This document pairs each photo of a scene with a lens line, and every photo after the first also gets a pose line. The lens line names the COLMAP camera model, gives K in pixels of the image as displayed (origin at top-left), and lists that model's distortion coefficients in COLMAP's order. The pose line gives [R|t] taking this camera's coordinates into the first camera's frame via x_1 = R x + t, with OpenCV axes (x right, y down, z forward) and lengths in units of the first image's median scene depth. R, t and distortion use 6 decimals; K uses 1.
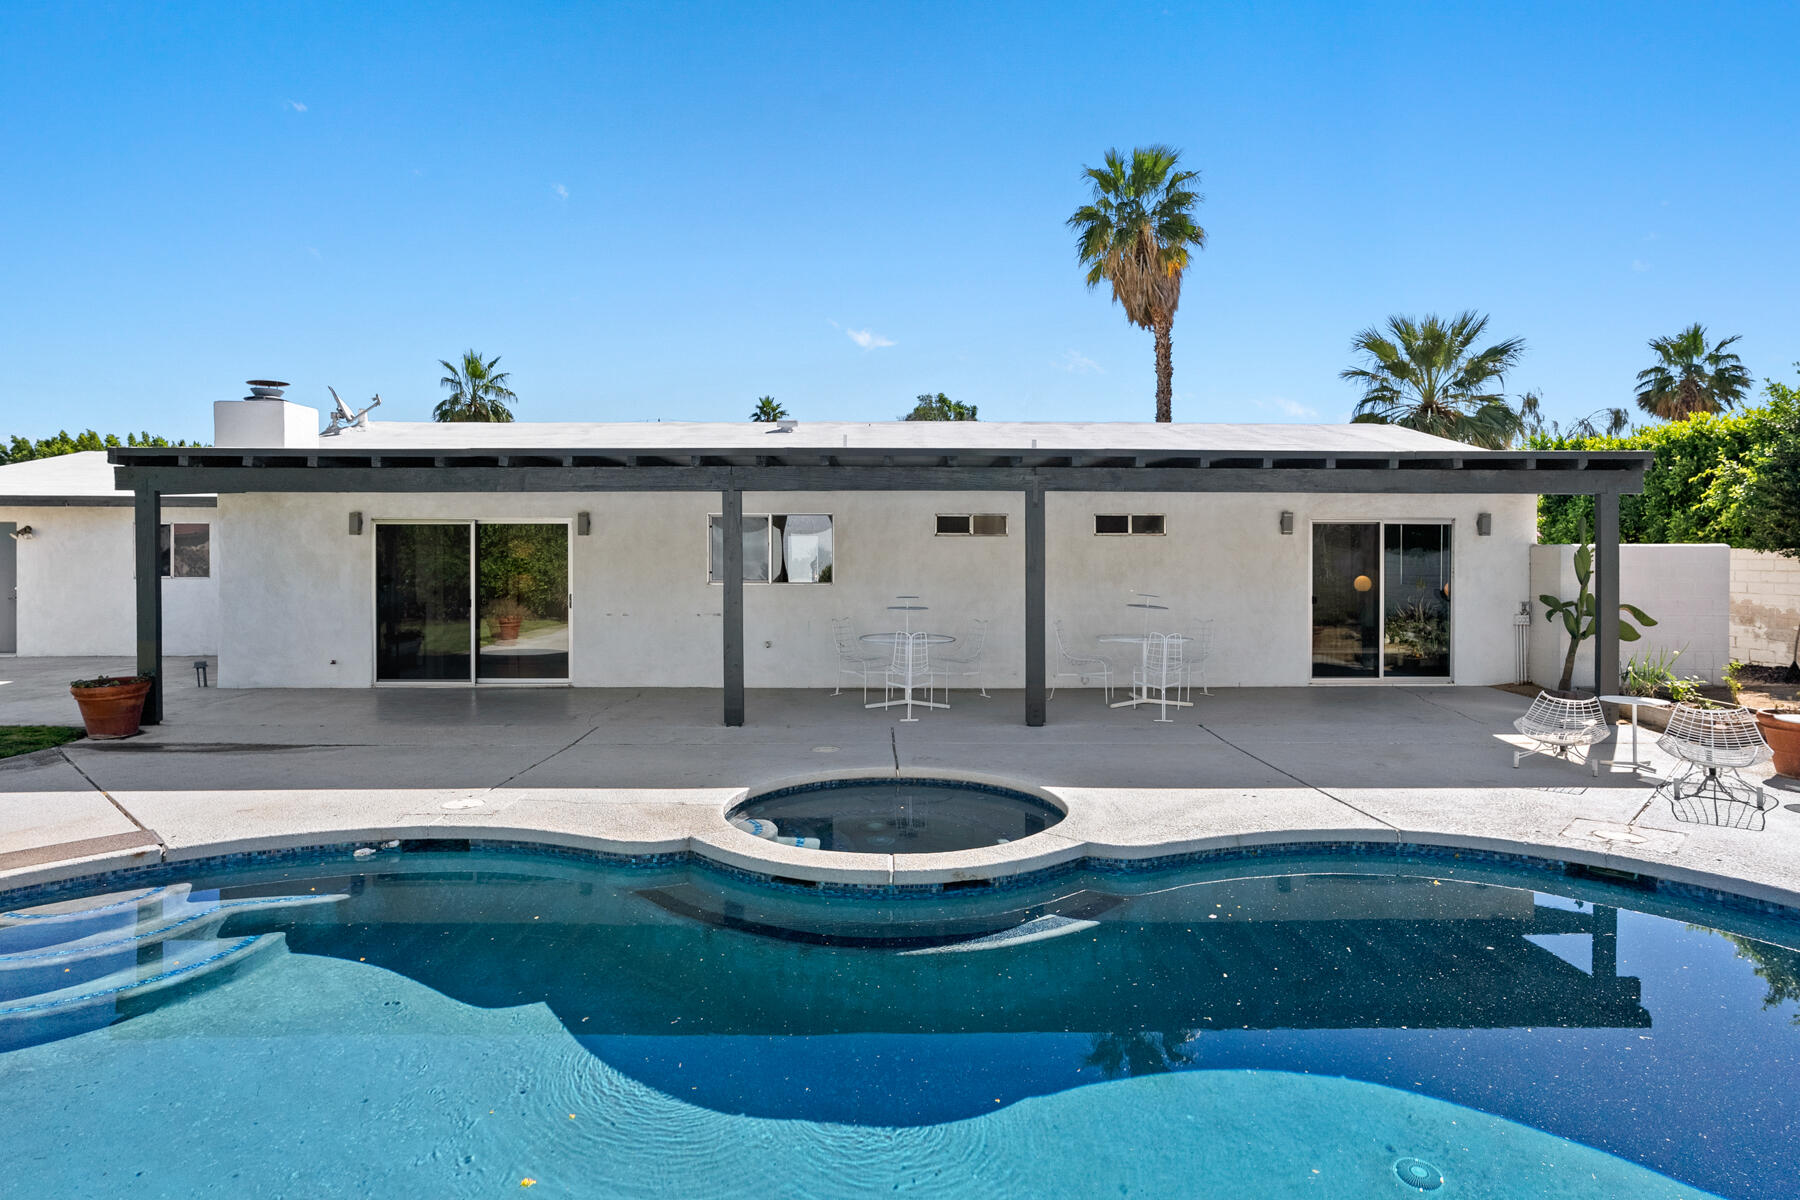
lens RADIAL K [[1035.8, 0, 893.4], [0, 1035.8, 543.2], [0, 0, 1]] dist [-0.017191, 0.000020]
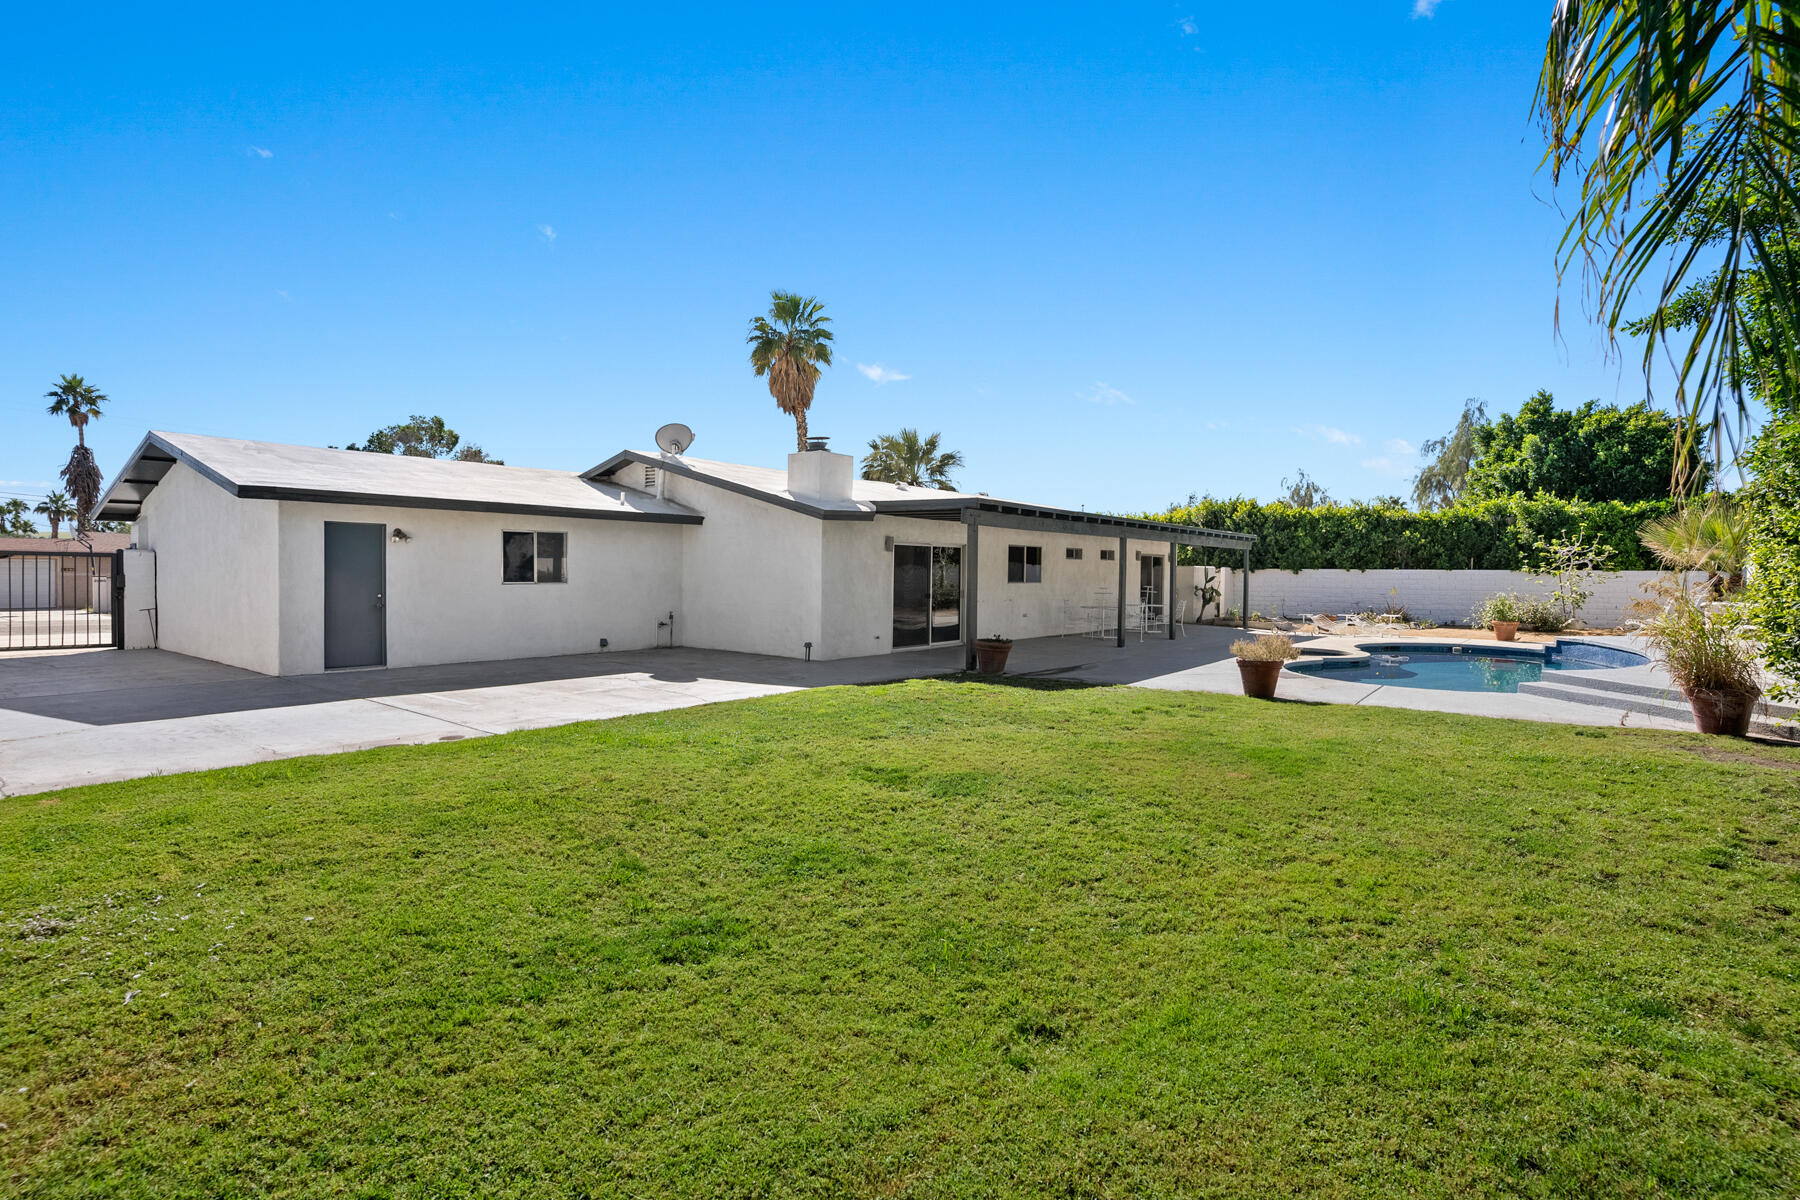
lens RADIAL K [[893.7, 0, 927.8], [0, 893.7, 589.6], [0, 0, 1]] dist [-0.022074, -0.000208]
pose [[0.598964, -0.010870, 0.800702, -1.506580], [-0.017918, 0.999476, 0.026972, 0.010966], [-0.800576, -0.030502, 0.598455, 0.173250]]
